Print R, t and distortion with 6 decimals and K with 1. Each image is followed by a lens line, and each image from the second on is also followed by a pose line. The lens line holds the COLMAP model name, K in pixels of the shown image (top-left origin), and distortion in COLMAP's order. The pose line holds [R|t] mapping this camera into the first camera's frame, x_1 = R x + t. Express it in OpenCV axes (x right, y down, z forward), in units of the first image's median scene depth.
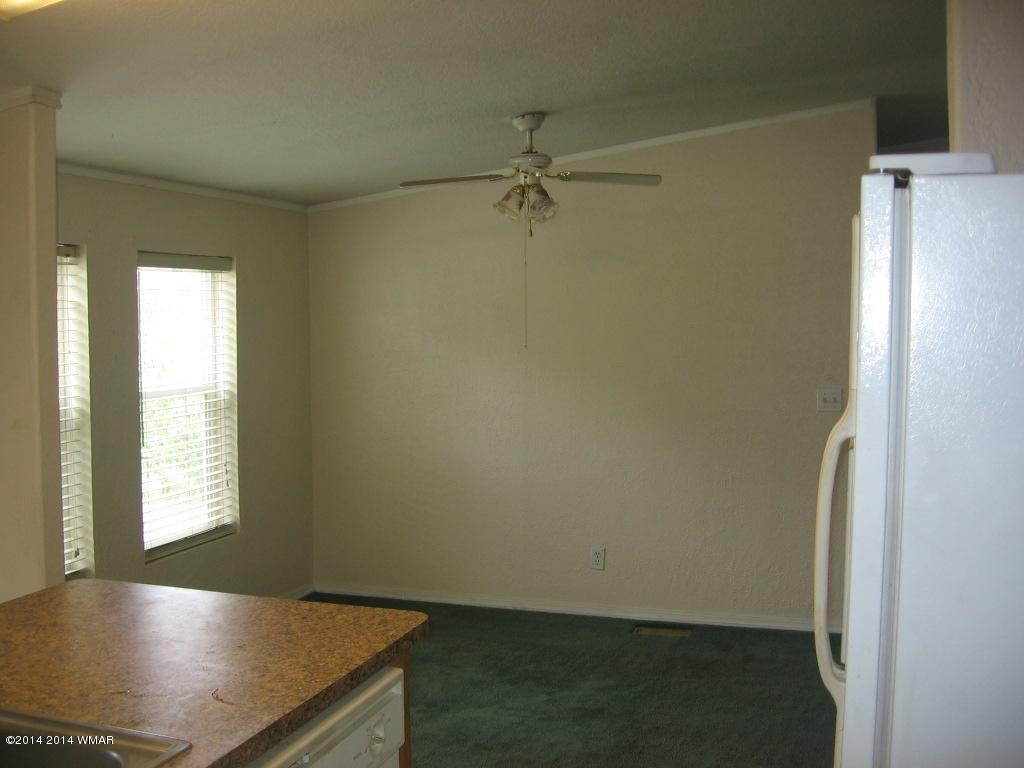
lens RADIAL K [[1074.7, 0, 510.6], [0, 1074.7, 389.0], [0, 0, 1]] dist [-0.120248, 0.000000]
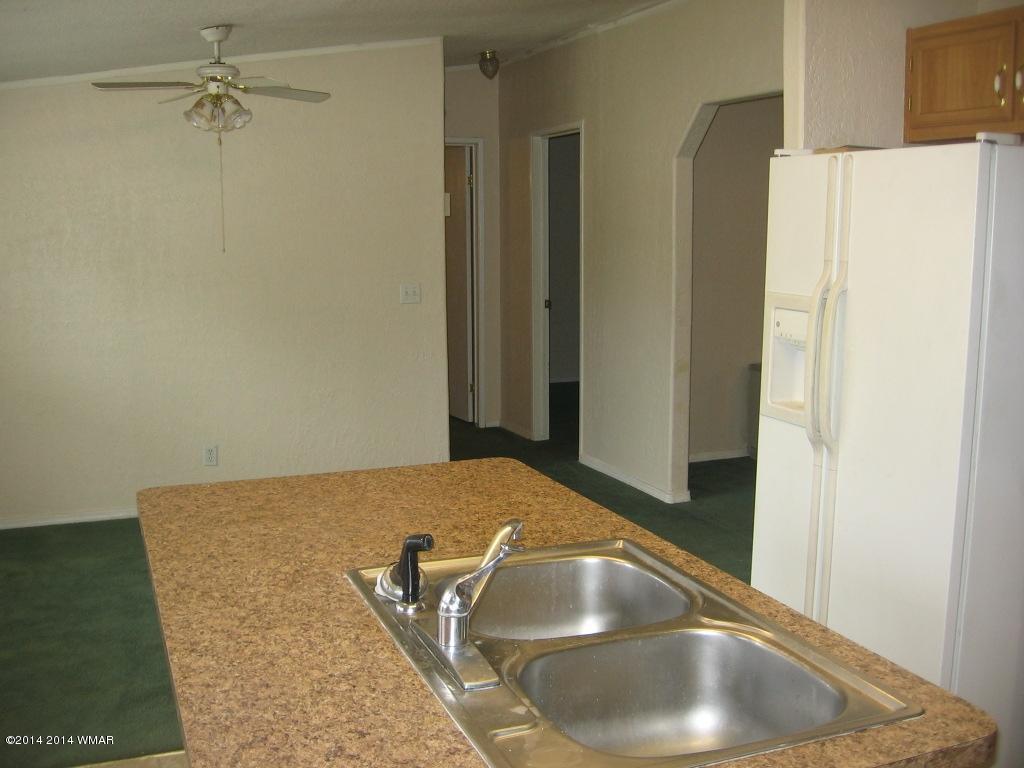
lens RADIAL K [[1074.7, 0, 504.9], [0, 1074.7, 380.2], [0, 0, 1]] dist [-0.120248, 0.000000]
pose [[0.762953, -0.091005, 0.640016, -0.864657], [0.043335, 0.995015, 0.089823, 0.009607], [-0.645000, -0.040796, 0.763093, 0.055050]]
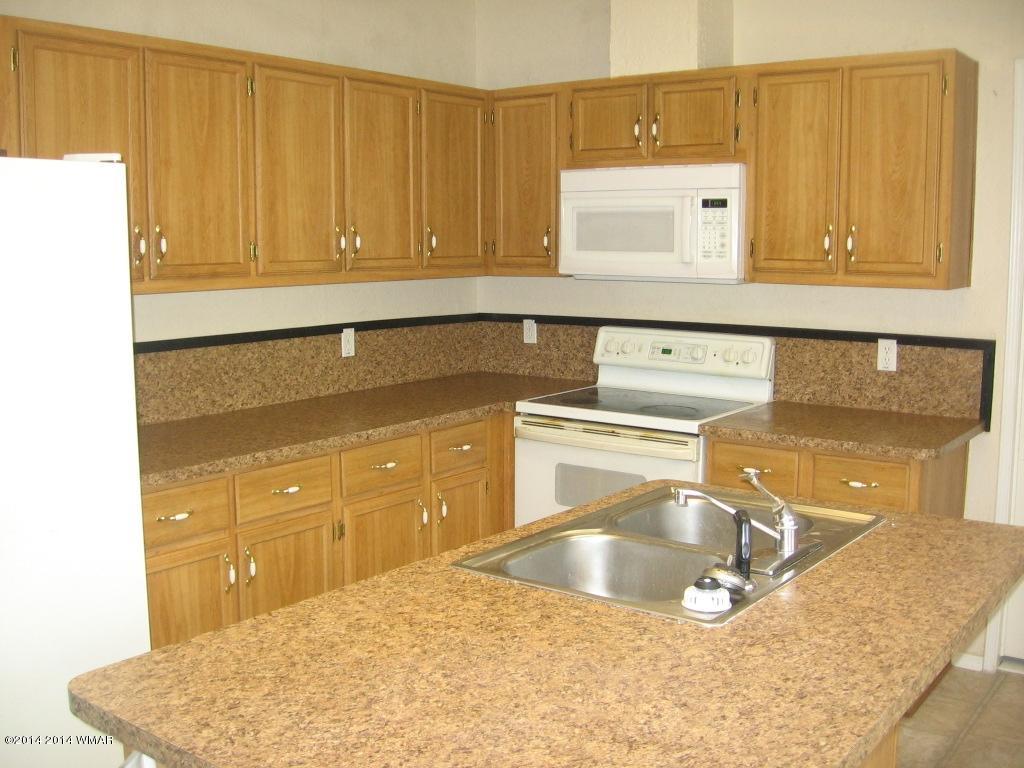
lens RADIAL K [[1074.7, 0, 504.5], [0, 1074.7, 384.7], [0, 0, 1]] dist [-0.120248, 0.000000]
pose [[-0.947313, -0.030927, 0.318814, -0.530030], [0.032107, 0.981147, 0.190577, -0.082760], [-0.318697, 0.190772, -0.928460, 1.469200]]
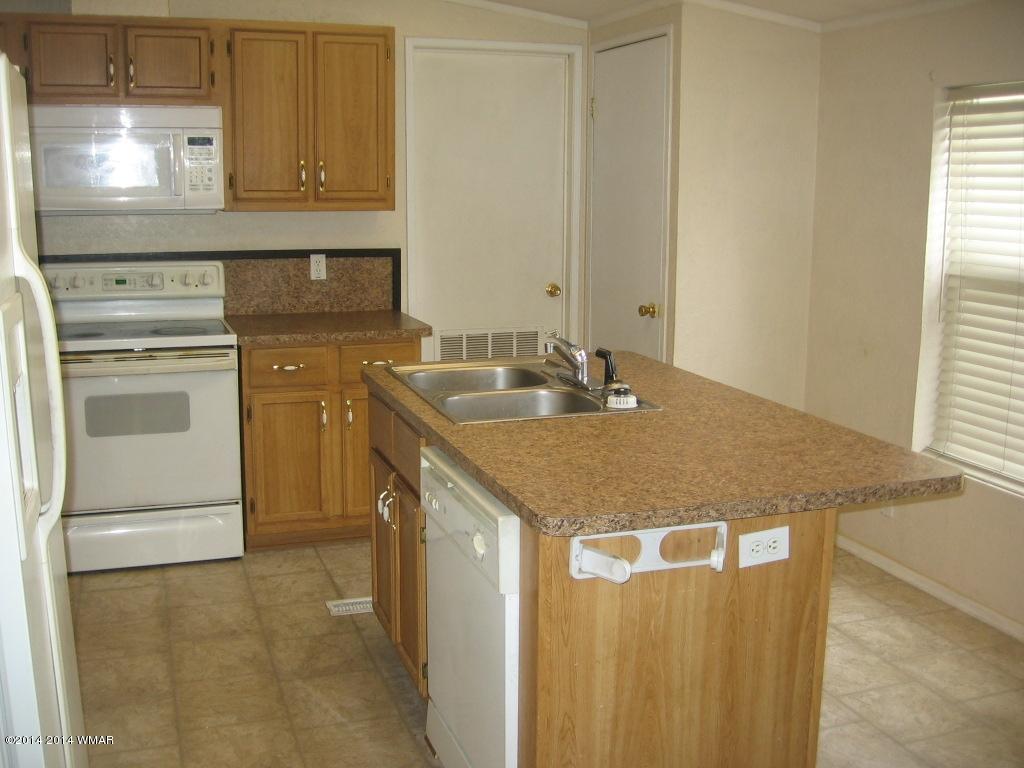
lens RADIAL K [[1074.7, 0, 507.6], [0, 1074.7, 379.1], [0, 0, 1]] dist [-0.120248, 0.000000]
pose [[-0.790962, 0.114926, -0.600975, 0.432439], [-0.039047, 0.970719, 0.237024, -0.087976], [0.610618, 0.210943, -0.763315, 1.584158]]
